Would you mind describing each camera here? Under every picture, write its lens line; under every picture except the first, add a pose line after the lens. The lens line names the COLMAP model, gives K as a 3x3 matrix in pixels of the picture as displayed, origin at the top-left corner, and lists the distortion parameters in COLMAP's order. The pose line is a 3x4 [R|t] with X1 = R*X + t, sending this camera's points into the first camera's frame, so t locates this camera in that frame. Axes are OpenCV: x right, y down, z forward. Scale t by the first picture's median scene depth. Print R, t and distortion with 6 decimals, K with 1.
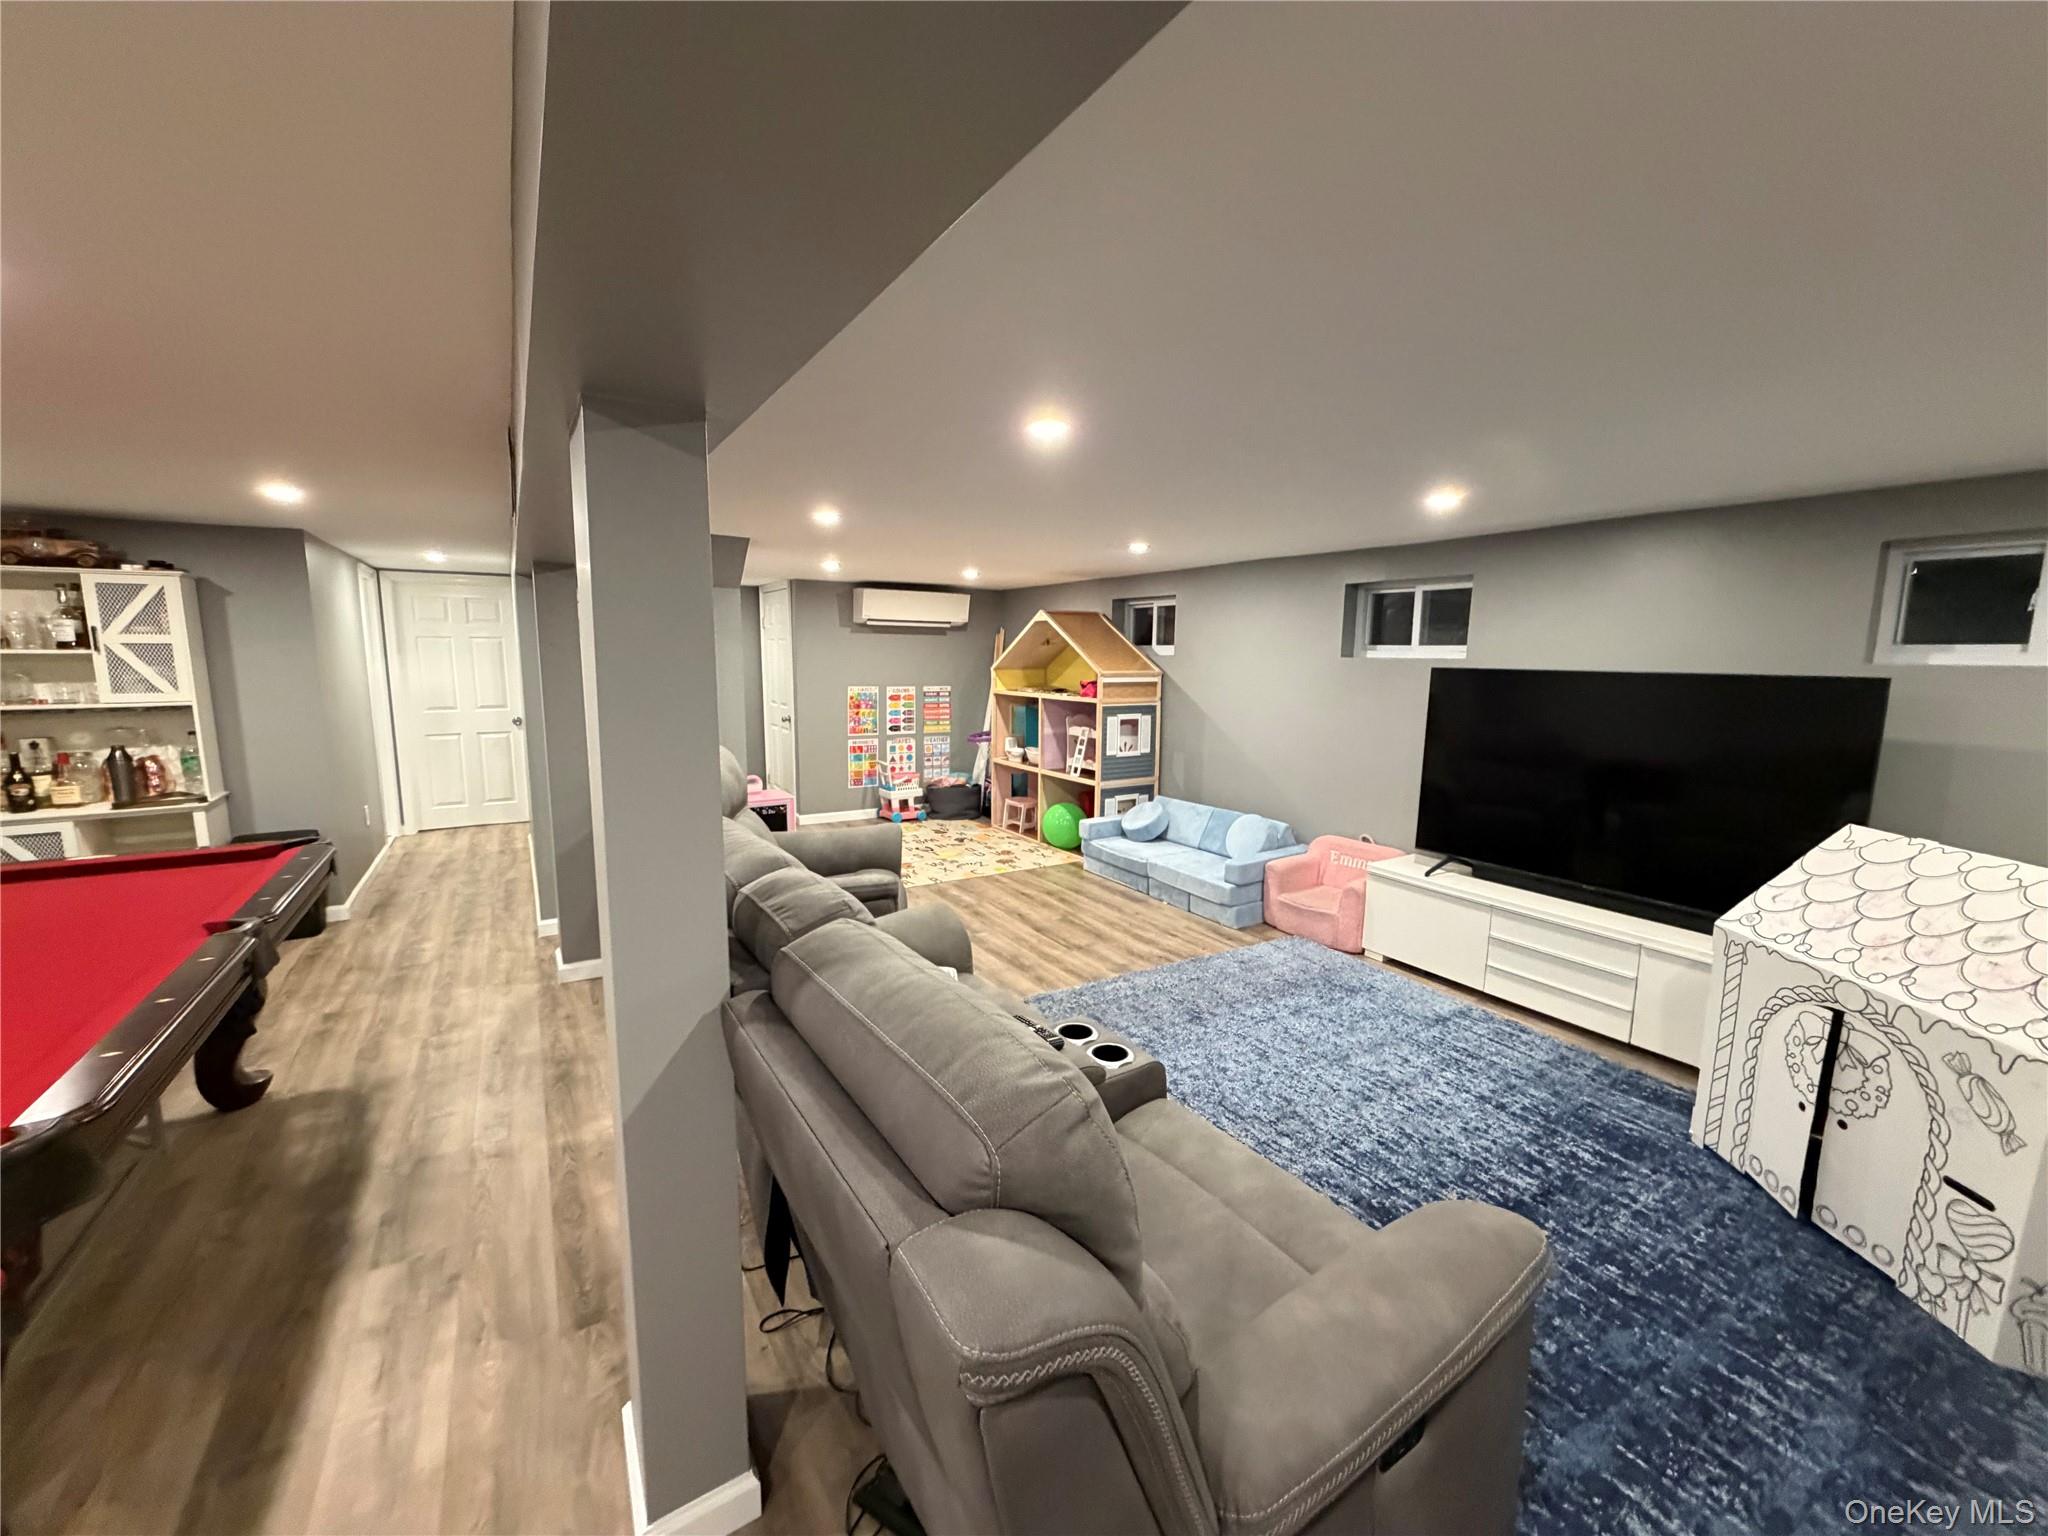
lens RADIAL K [[814.7, 0, 1022.6], [0, 814.7, 764.1], [0, 0, 1]] dist [0.000784, -0.000178]
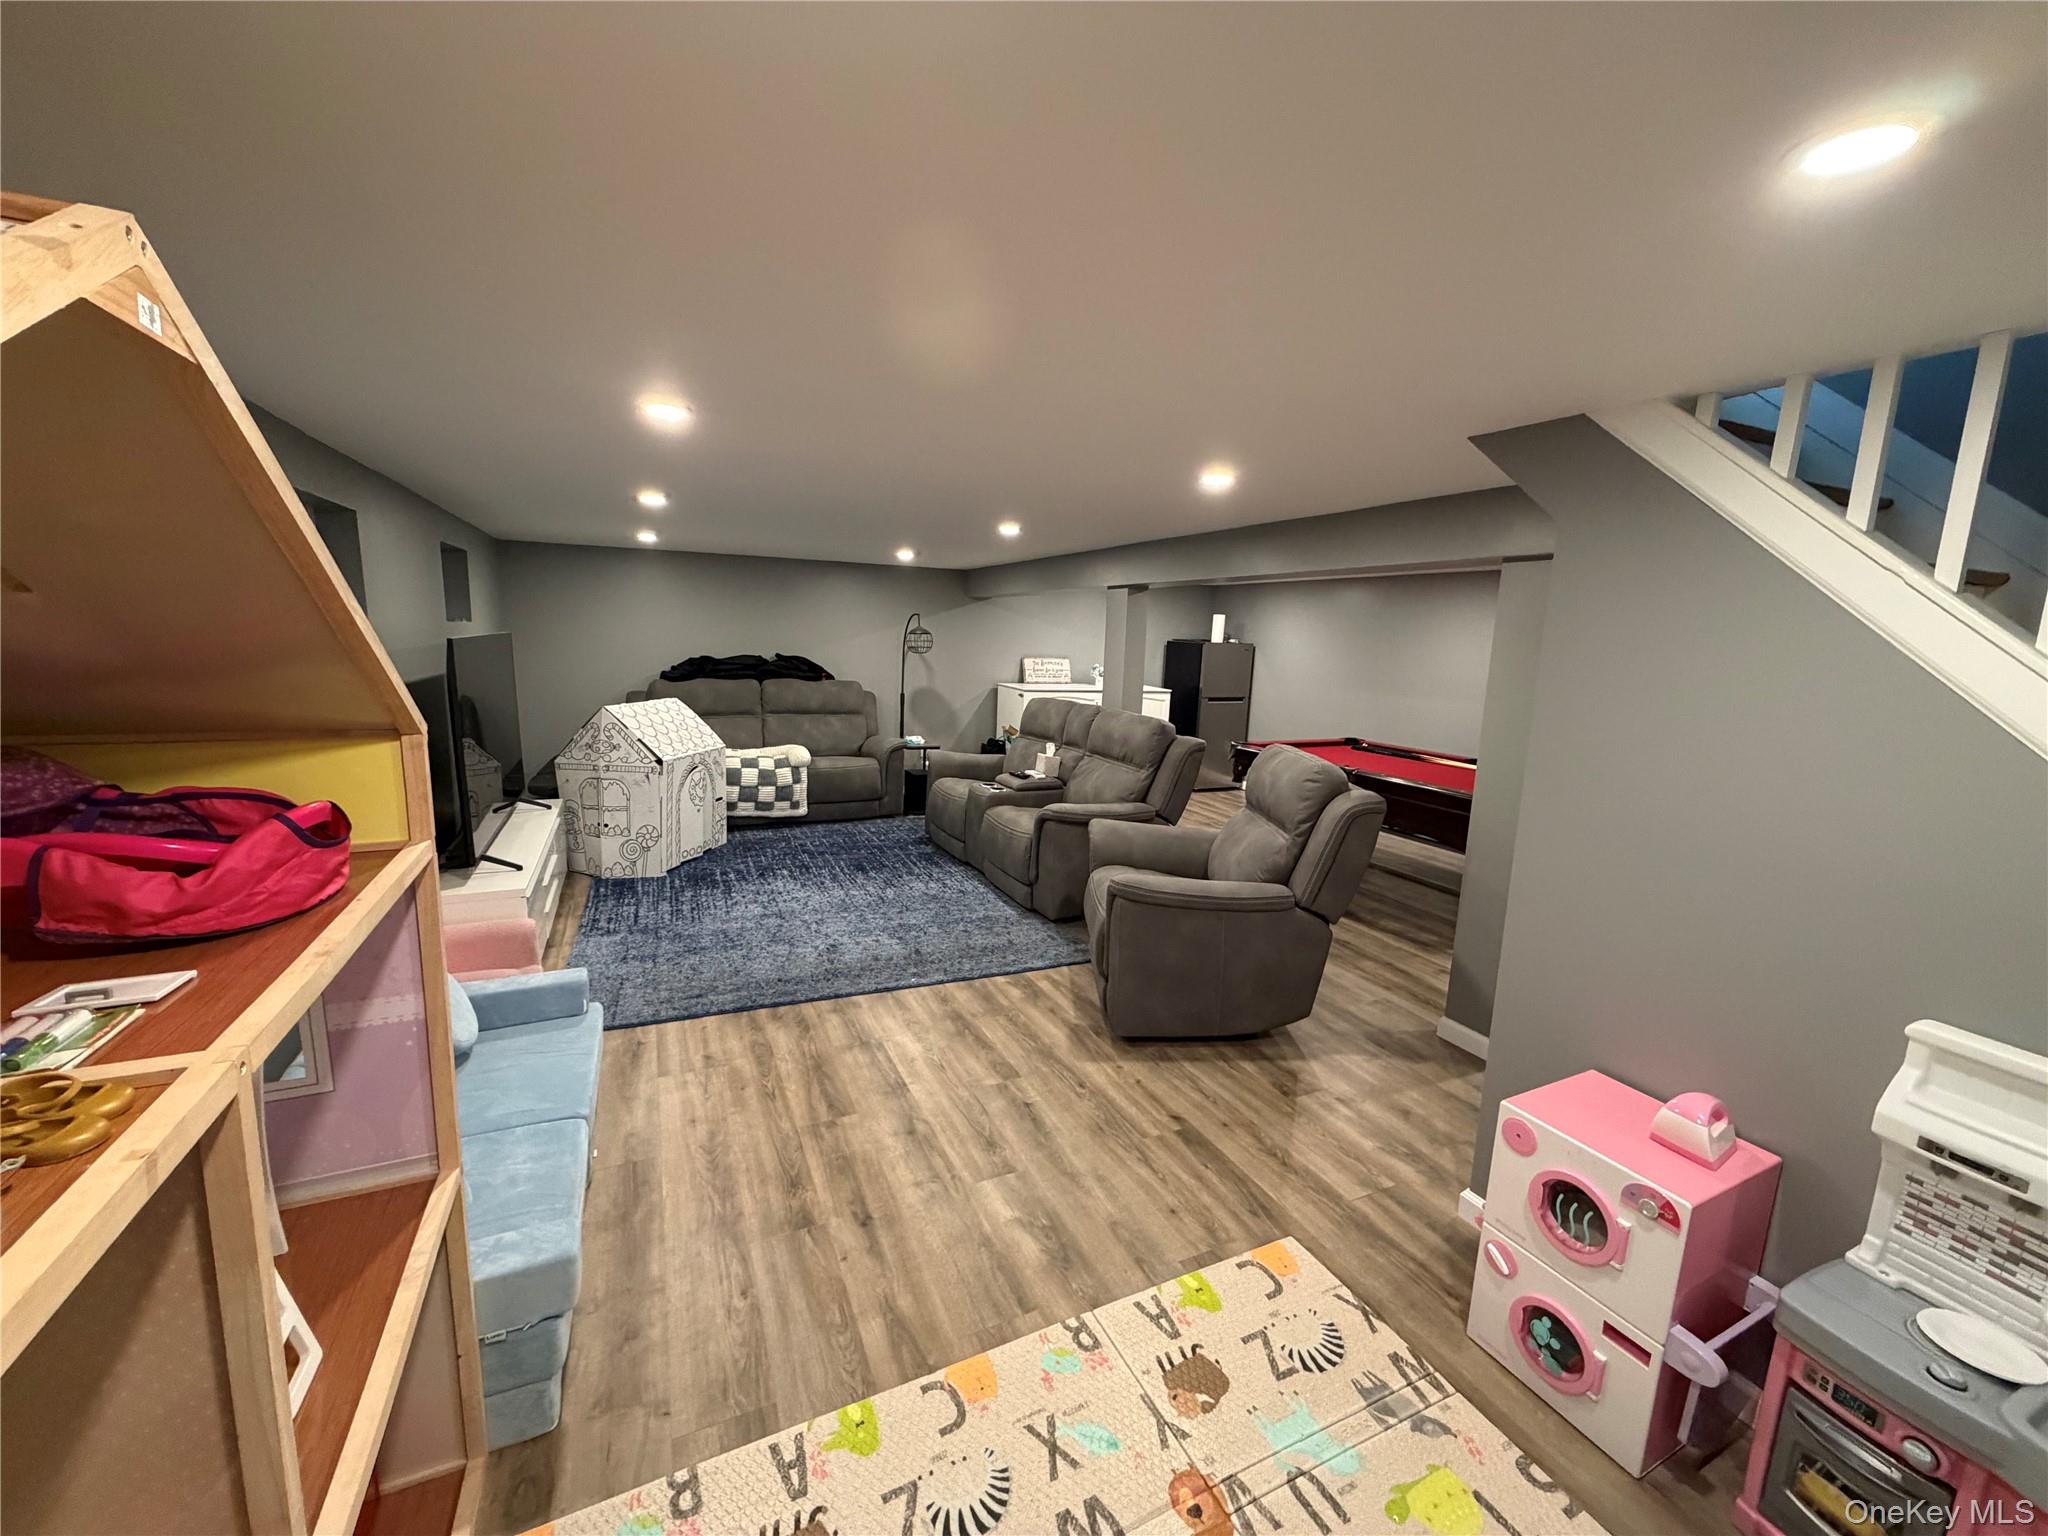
lens RADIAL K [[814.7, 0, 1022.6], [0, 814.7, 764.1], [0, 0, 1]] dist [0.000784, -0.000178]
pose [[-0.991996, -0.061285, 0.110397, -0.136857], [-0.025993, 0.954703, 0.296422, -0.237165], [-0.123563, 0.291180, -0.948655, 1.624438]]
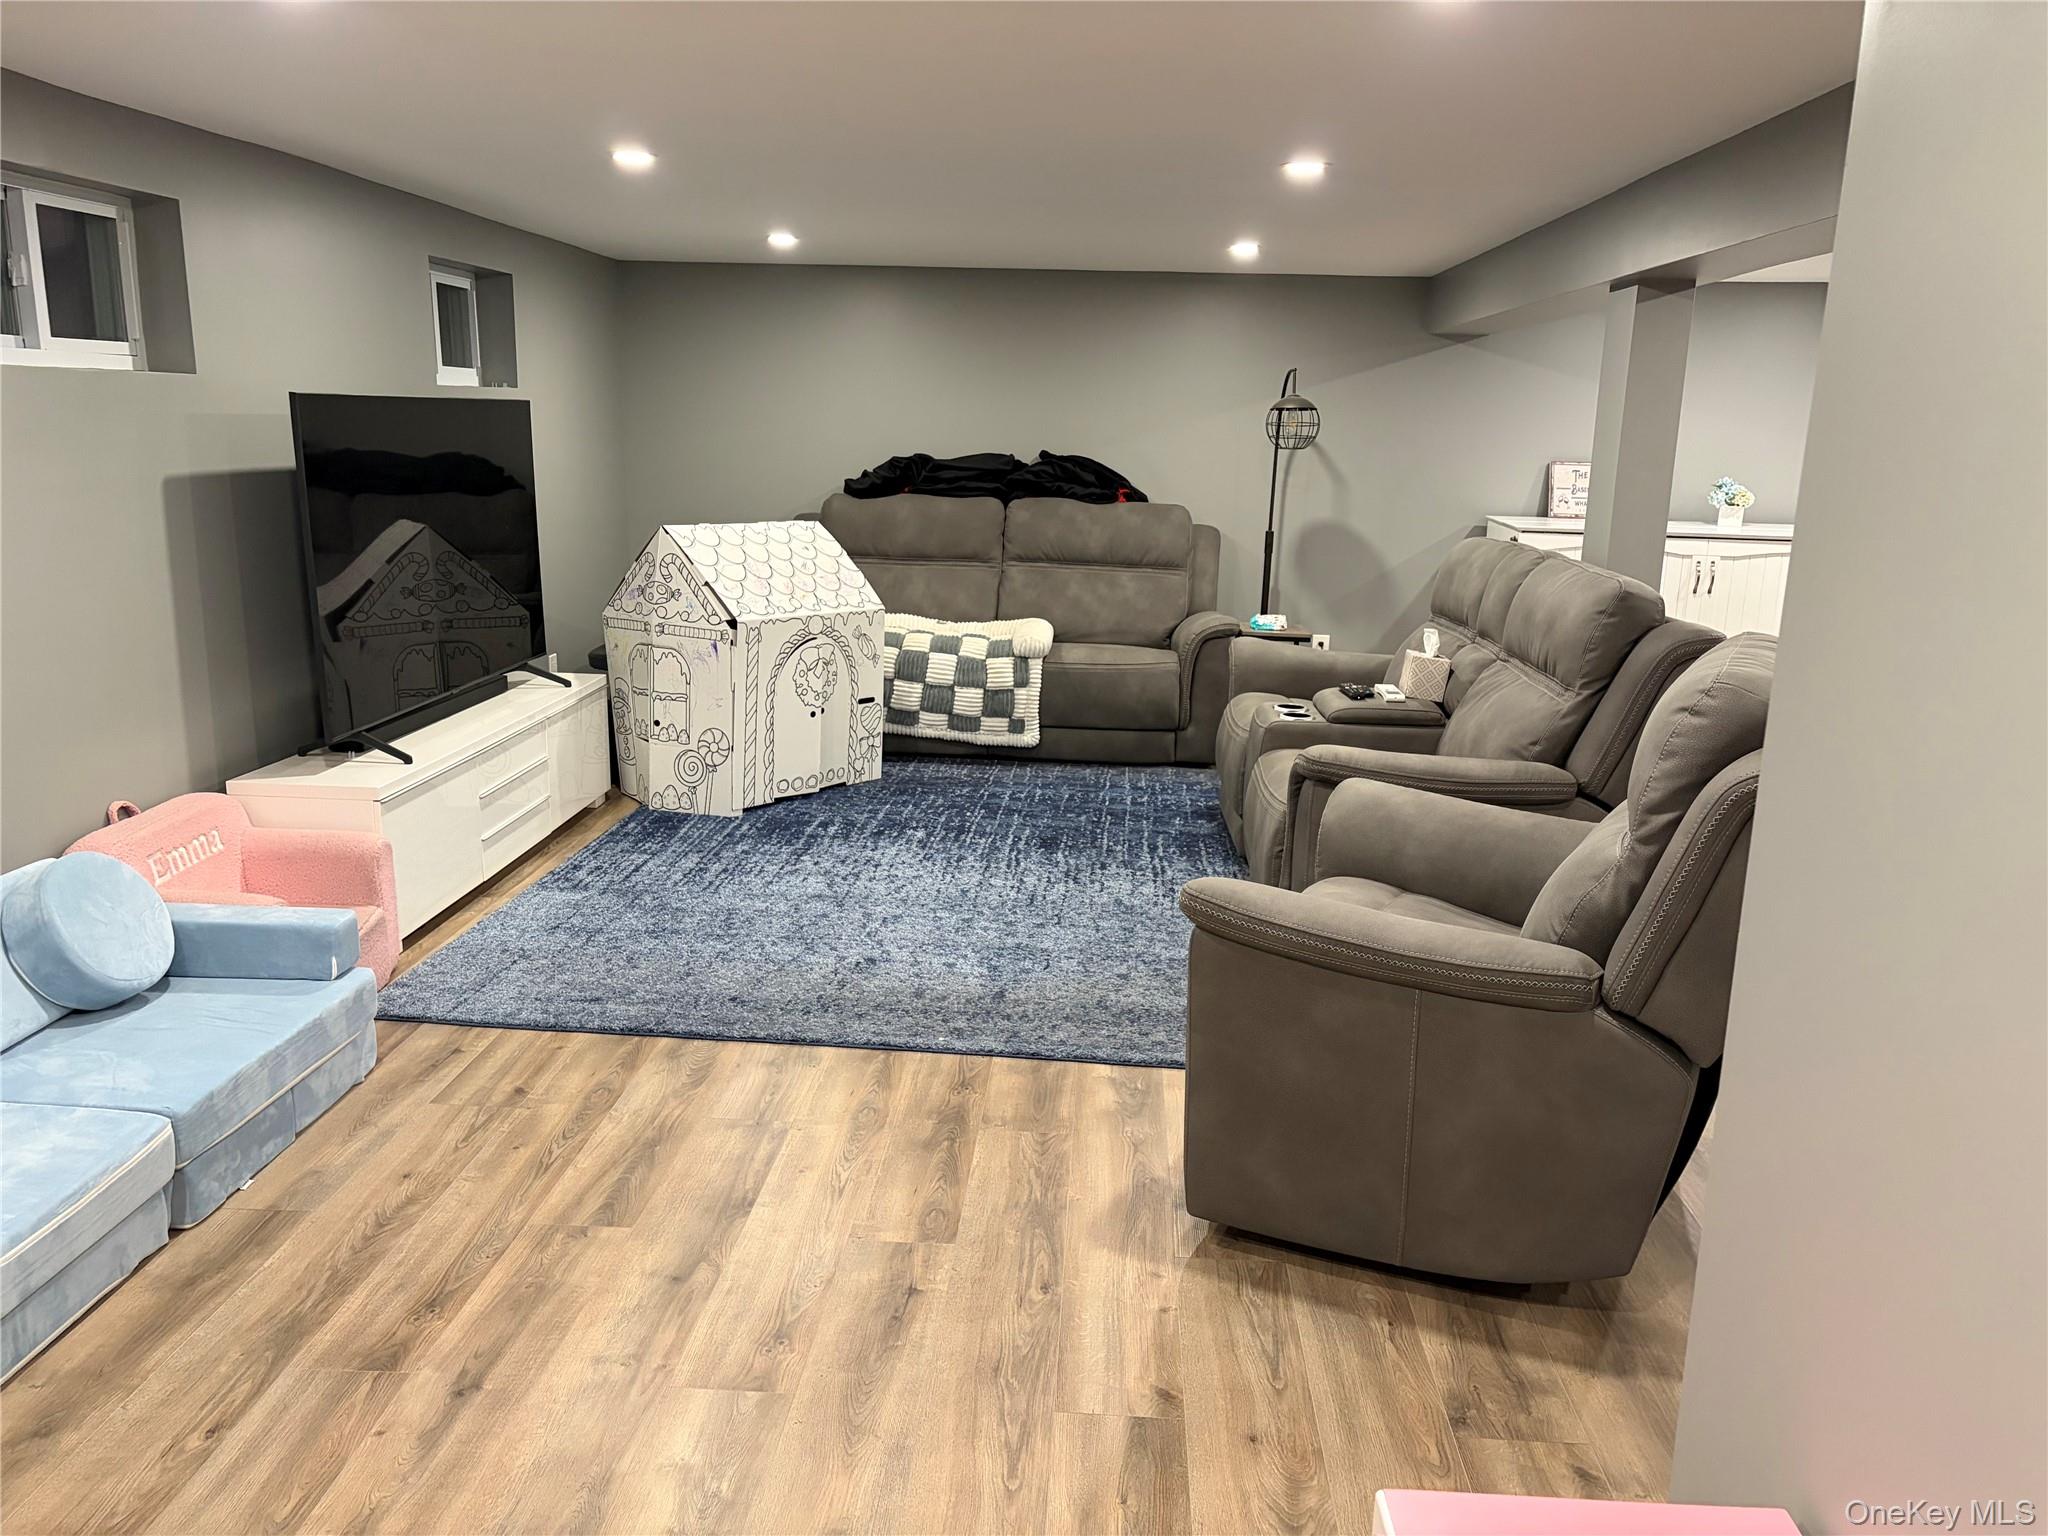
lens RADIAL K [[1536.6, 0, 1037.9], [0, 1536.6, 772.3], [0, 0, 1]] dist [0.118802, -0.225933]
pose [[-0.821451, -0.157079, 0.548220, -0.440183], [0.045426, 0.940240, 0.337469, -0.192425], [-0.568467, 0.302118, -0.765225, 1.474912]]
